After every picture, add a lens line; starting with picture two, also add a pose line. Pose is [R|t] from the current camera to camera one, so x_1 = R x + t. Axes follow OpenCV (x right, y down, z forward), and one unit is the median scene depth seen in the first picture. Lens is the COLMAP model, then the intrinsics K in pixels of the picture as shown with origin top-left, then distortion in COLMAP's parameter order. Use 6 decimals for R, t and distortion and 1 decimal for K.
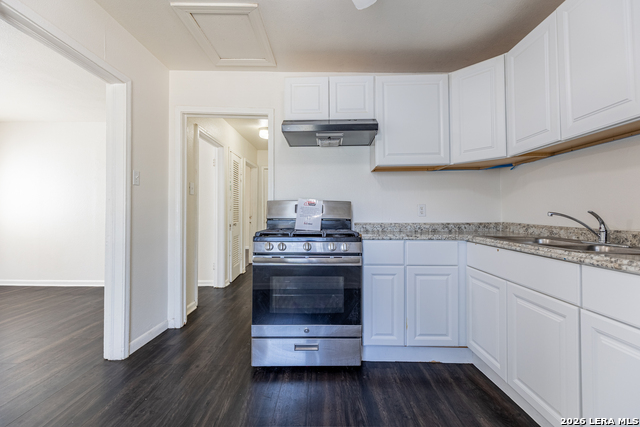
lens RADIAL K [[286.4, 0, 322.1], [0, 286.4, 213.8], [0, 0, 1]] dist [0.008645, 0.000038]
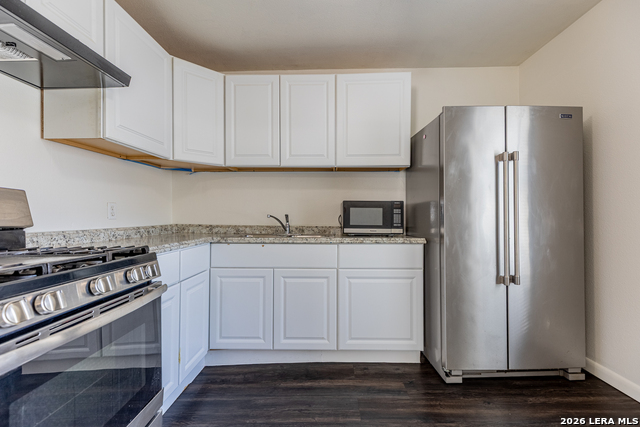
lens RADIAL K [[286.4, 0, 322.1], [0, 286.4, 213.9], [0, 0, 1]] dist [0.008645, 0.000038]
pose [[0.016986, 0.008010, 0.999824, -0.487550], [0.000145, 0.999968, -0.008014, 0.001510], [-0.999856, 0.000281, 0.016985, 0.598059]]
